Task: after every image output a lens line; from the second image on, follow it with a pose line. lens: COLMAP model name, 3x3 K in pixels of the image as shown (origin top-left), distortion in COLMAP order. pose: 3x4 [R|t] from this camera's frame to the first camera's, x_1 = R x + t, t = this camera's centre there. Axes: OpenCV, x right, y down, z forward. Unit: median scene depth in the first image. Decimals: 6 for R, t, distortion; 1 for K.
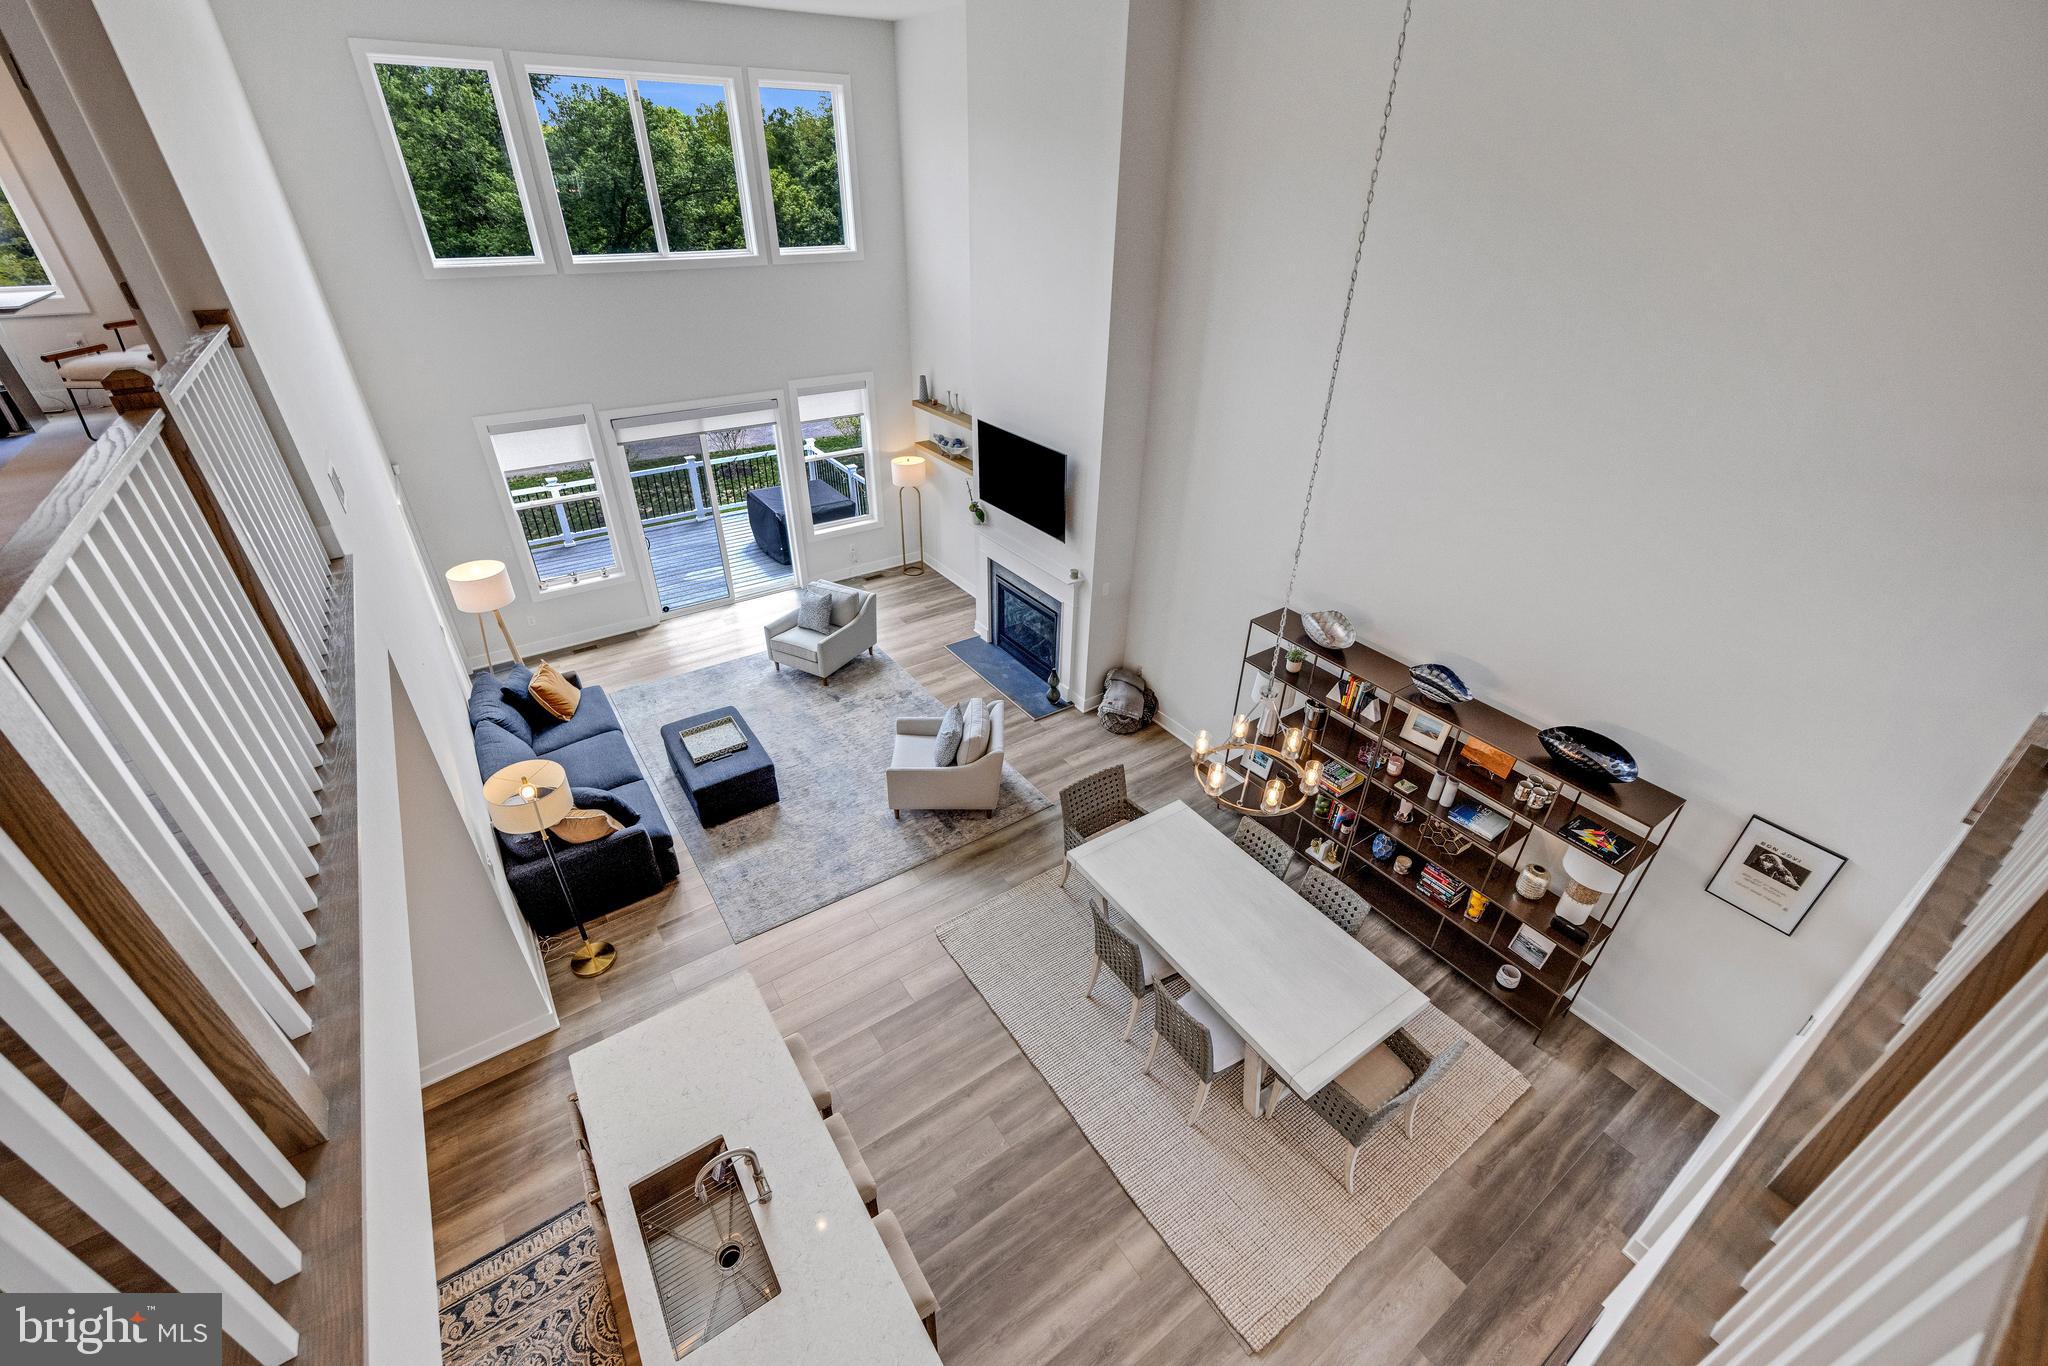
lens RADIAL K [[829.1, 0, 1025.6], [0, 829.1, 682.9], [0, 0, 1]] dist [-0.003304, 0.000321]
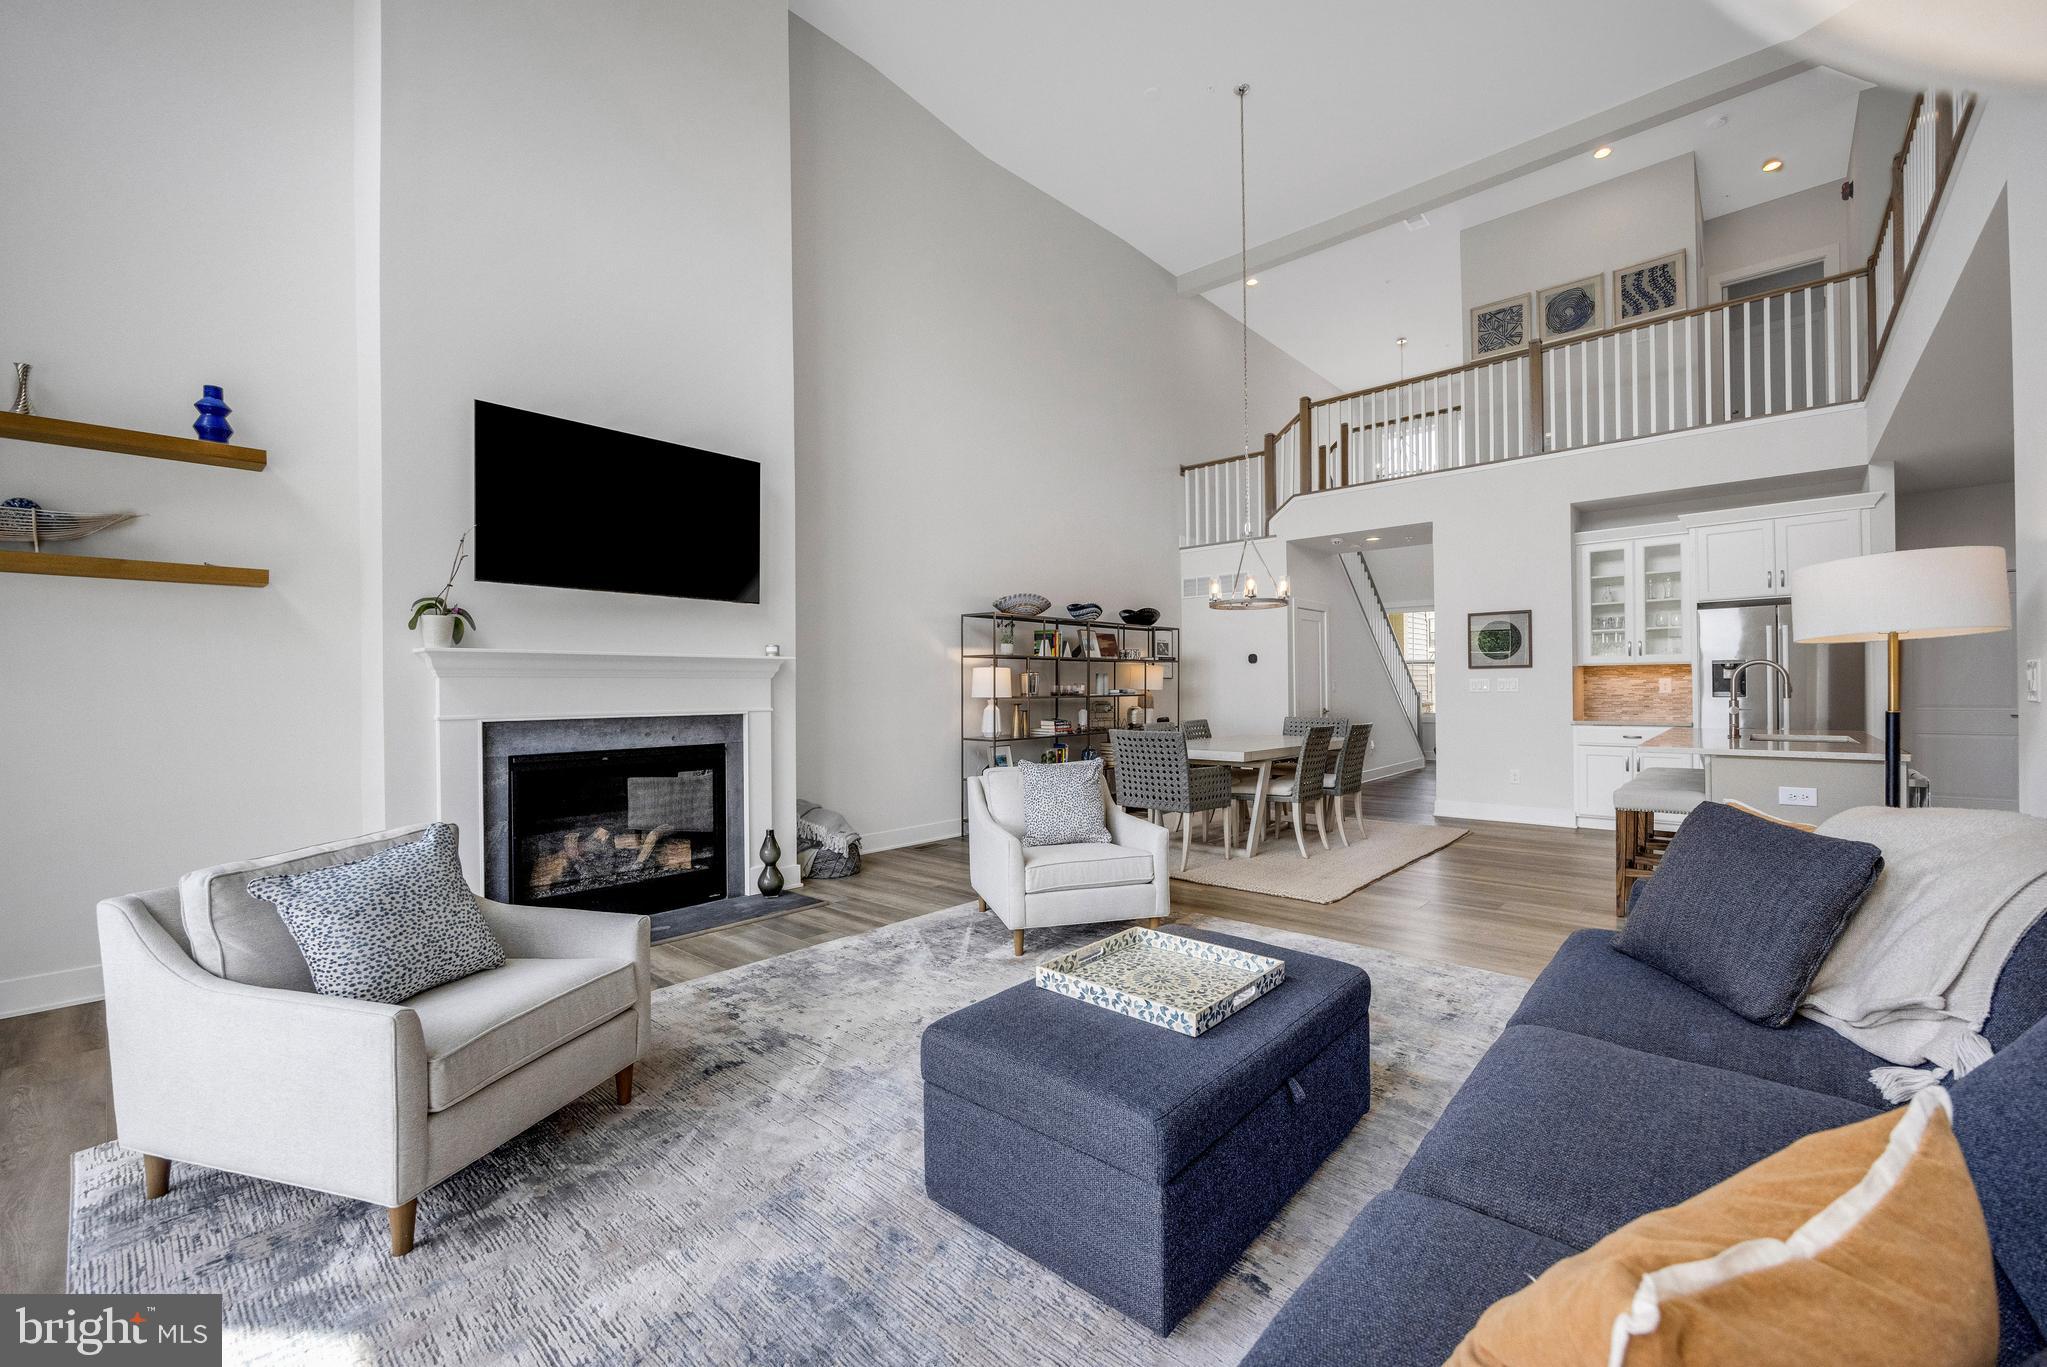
lens RADIAL K [[828.7, 0, 1023.2], [0, 828.7, 691.6], [0, 0, 1]] dist [-0.003304, 0.000321]
pose [[-0.238051, -0.019398, 0.971059, -0.548283], [0.515219, 0.845013, 0.143184, -0.085929], [-0.823335, 0.534393, -0.191162, 0.885502]]
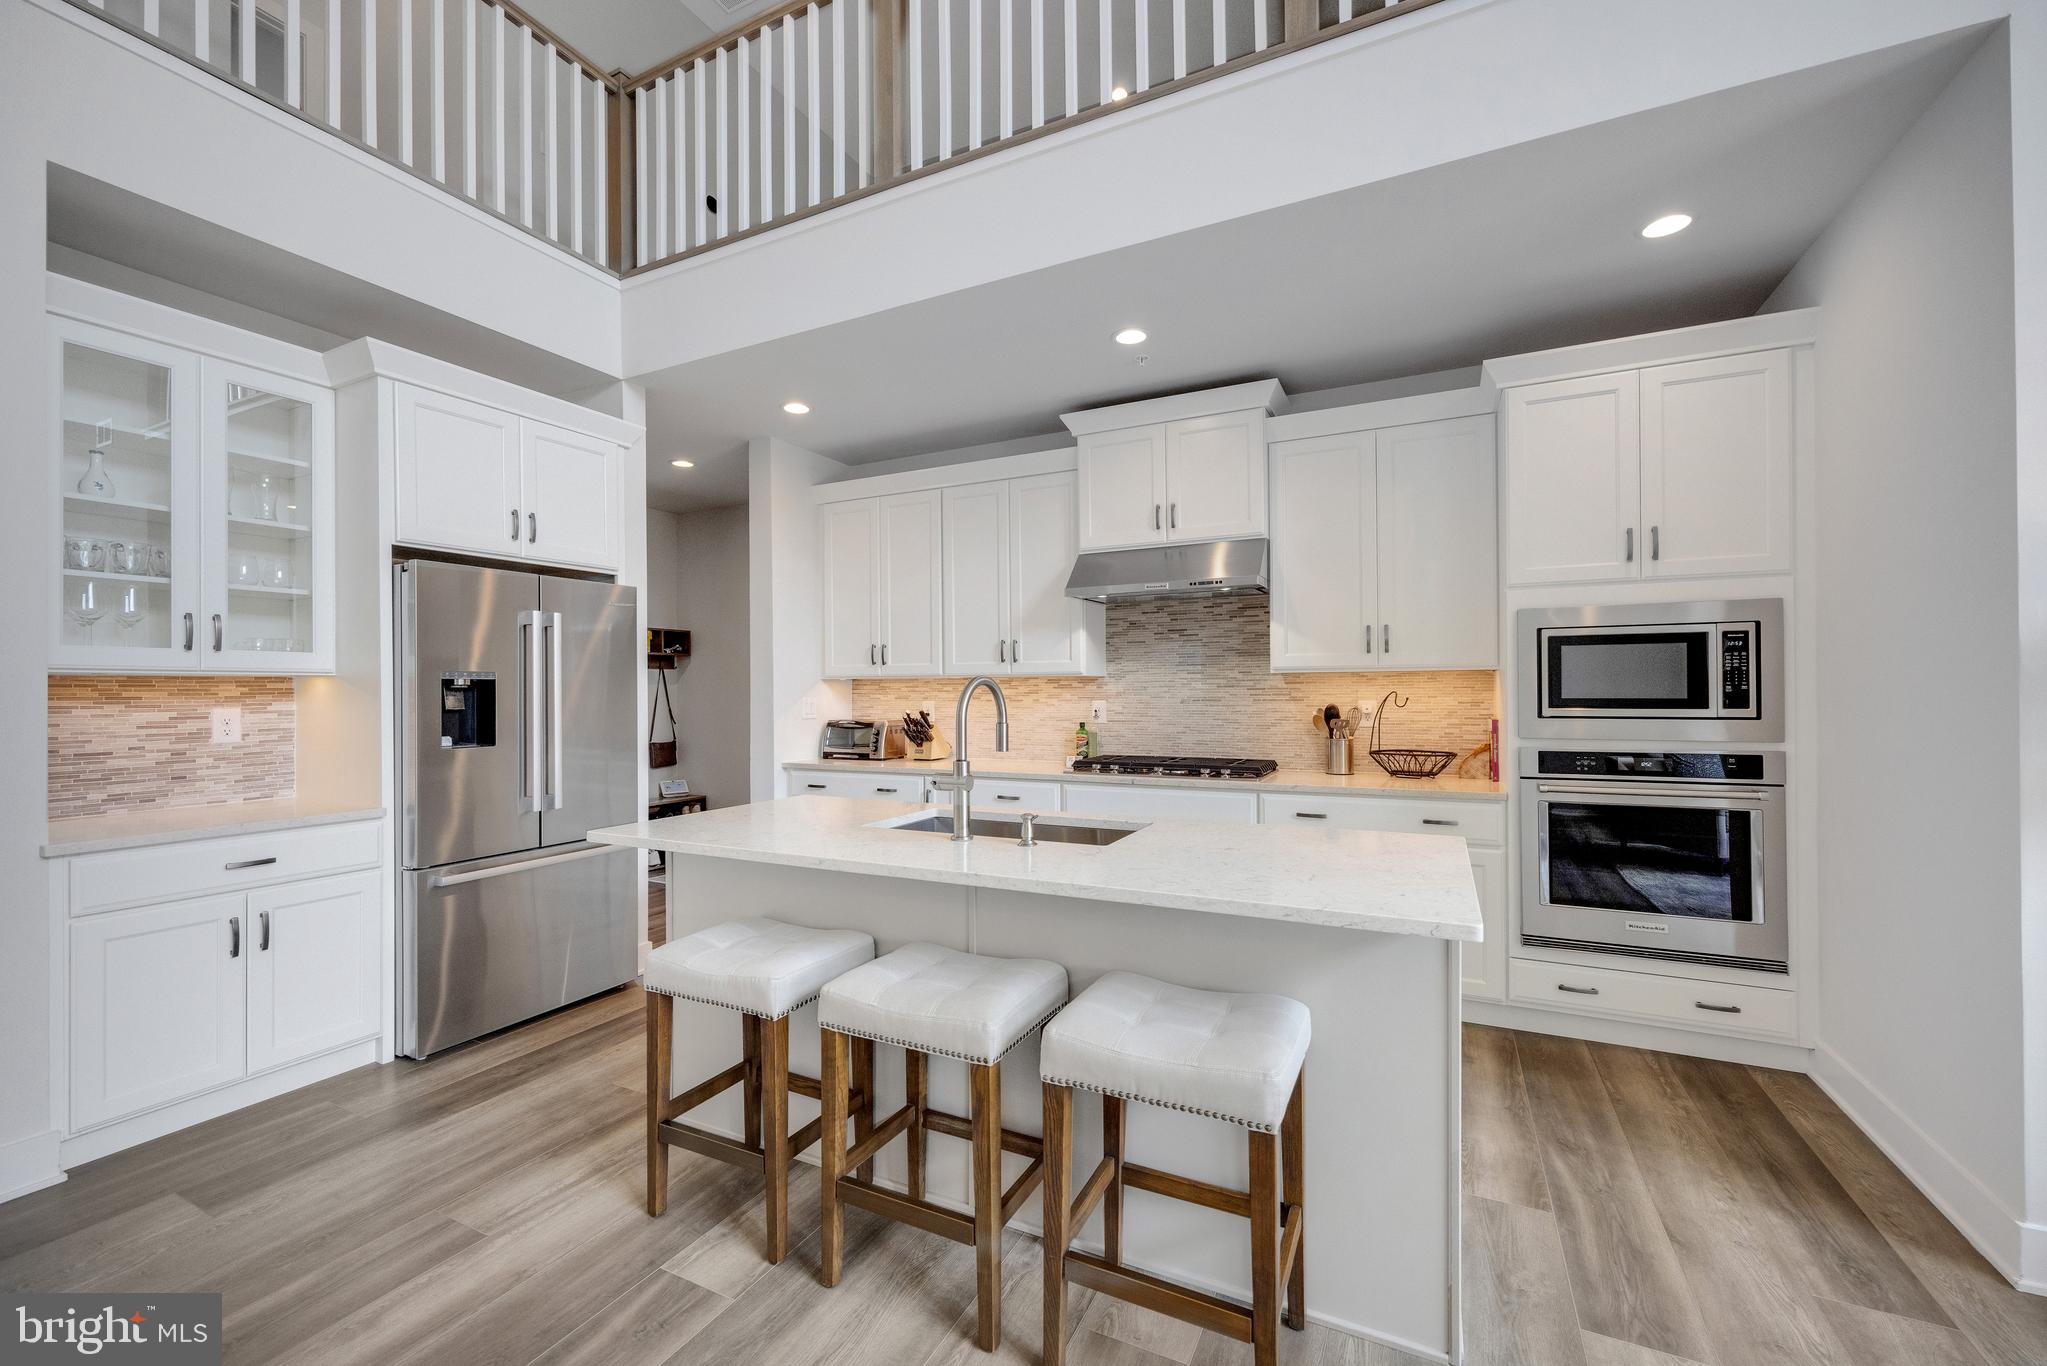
lens RADIAL K [[828.7, 0, 1019.5], [0, 828.7, 687.3], [0, 0, 1]] dist [-0.003304, 0.000321]
pose [[-0.877971, -0.017721, -0.478386, -0.027204], [-0.260658, 0.855885, 0.446675, 0.099049], [0.401527, 0.516863, -0.756061, 0.588631]]
